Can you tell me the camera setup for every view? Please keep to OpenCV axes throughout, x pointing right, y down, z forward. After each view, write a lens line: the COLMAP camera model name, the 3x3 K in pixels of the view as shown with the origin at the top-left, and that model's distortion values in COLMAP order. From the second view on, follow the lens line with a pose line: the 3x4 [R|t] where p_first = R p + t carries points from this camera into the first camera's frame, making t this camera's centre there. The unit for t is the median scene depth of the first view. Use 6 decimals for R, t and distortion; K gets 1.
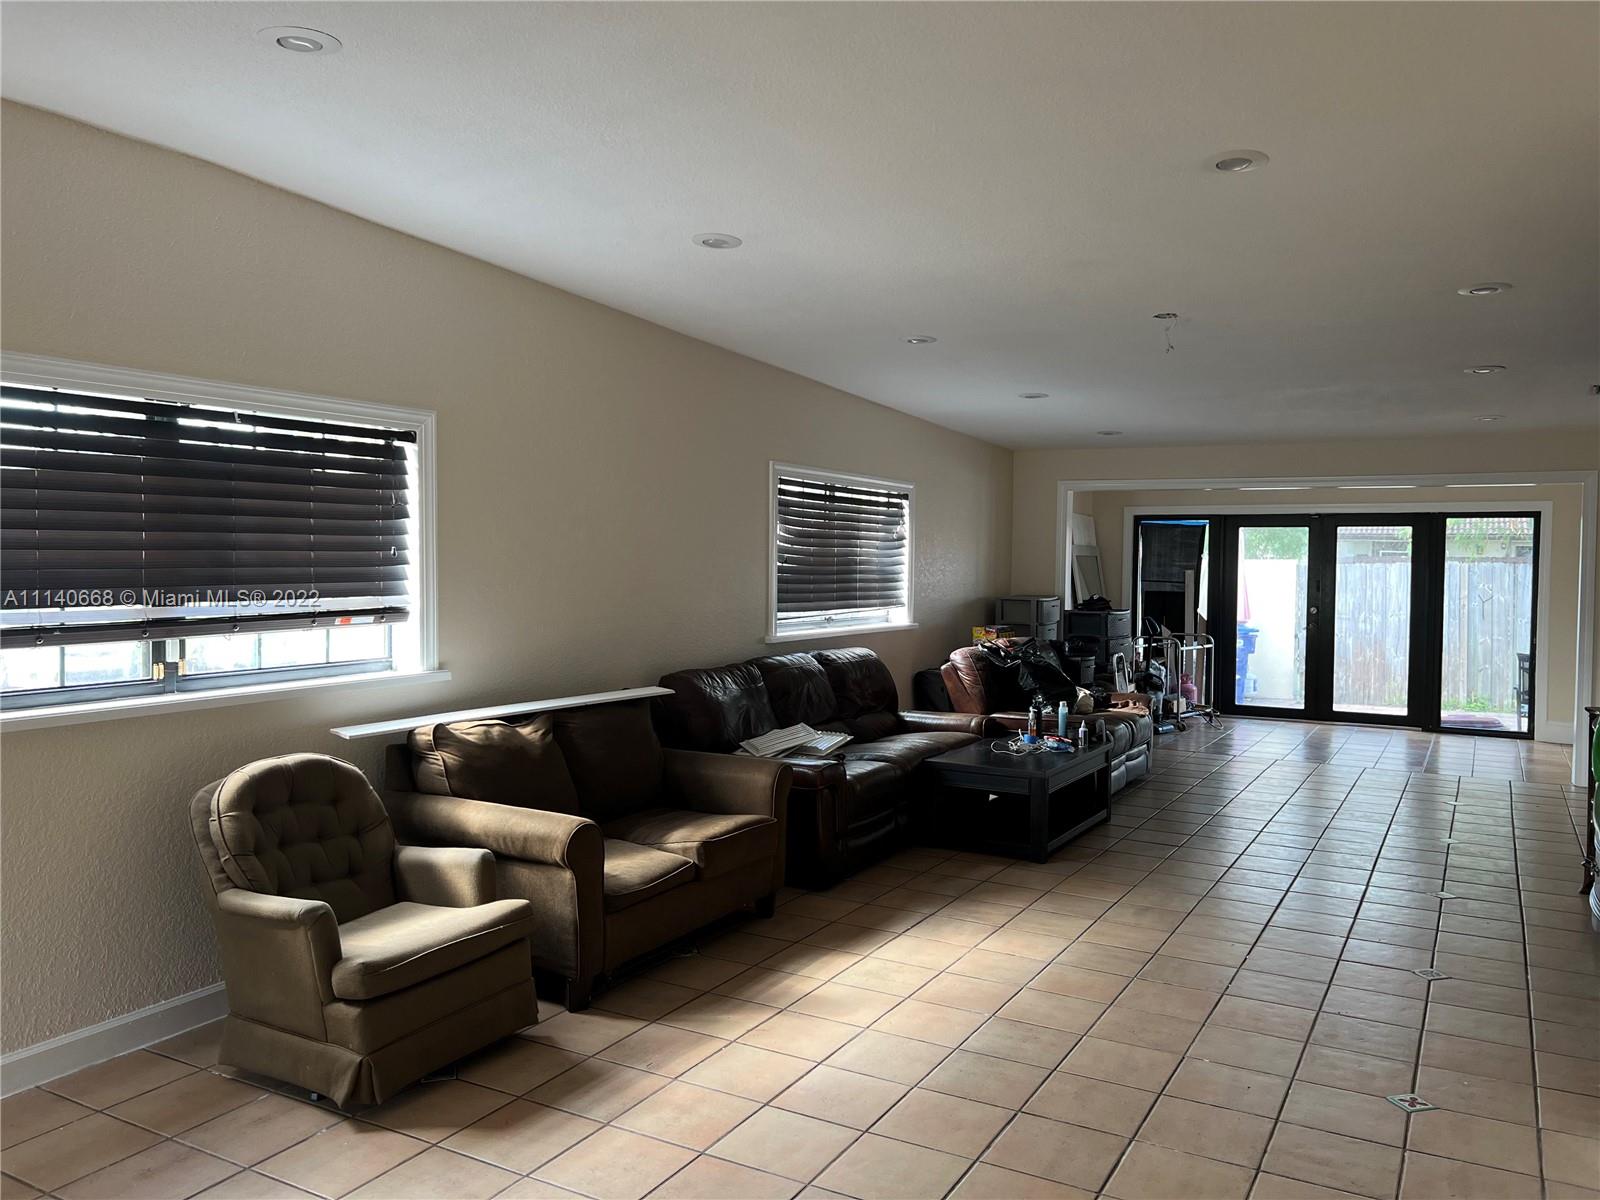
lens RADIAL K [[1217.9, 0, 799.6], [0, 1217.9, 596.5], [0, 0, 1]] dist [0.068456, -0.088812]
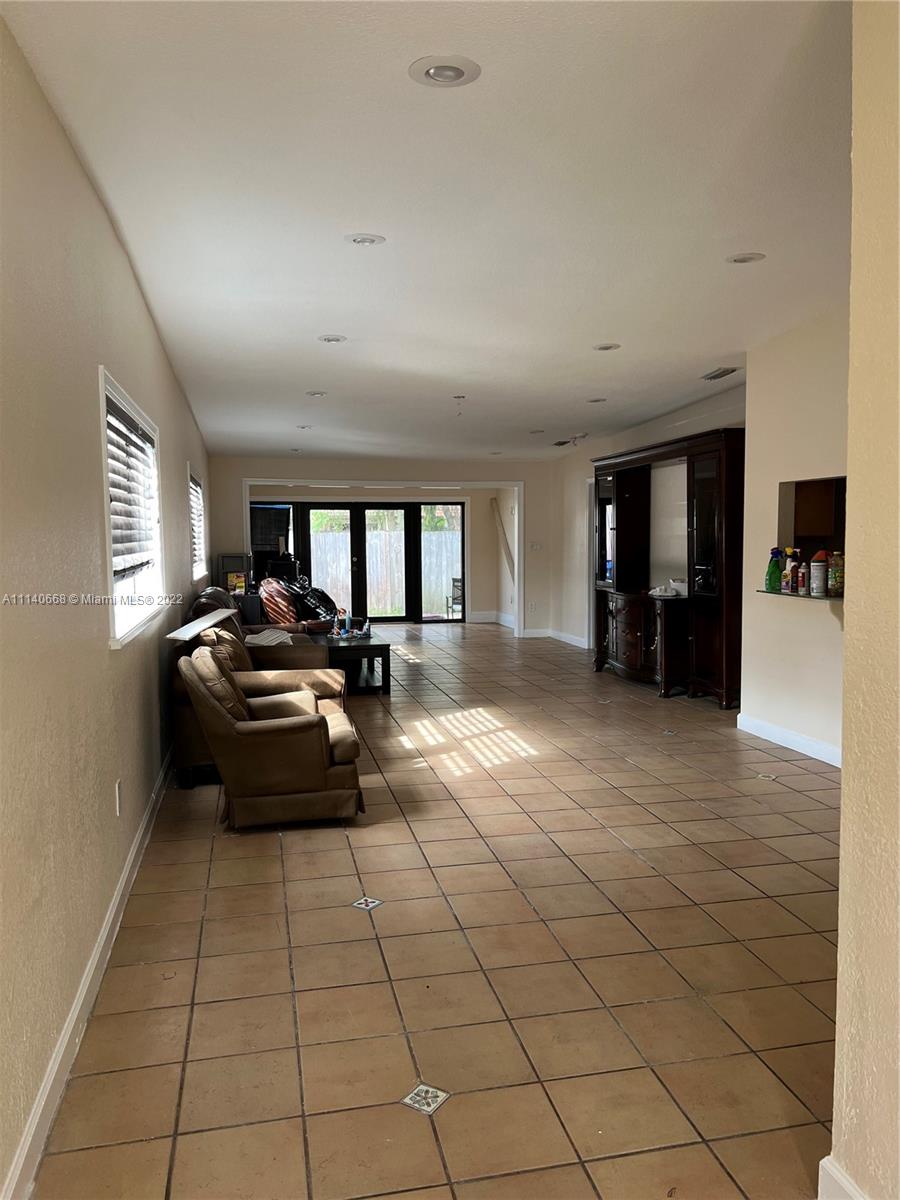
lens RADIAL K [[907.1, 0, 455.7], [0, 907.1, 623.4], [0, 0, 1]] dist [0.087116, -0.042774]
pose [[0.742503, -0.079567, 0.665100, -0.337398], [0.036967, 0.996274, 0.077917, 0.007275], [-0.668822, -0.033267, 0.742678, -0.030942]]
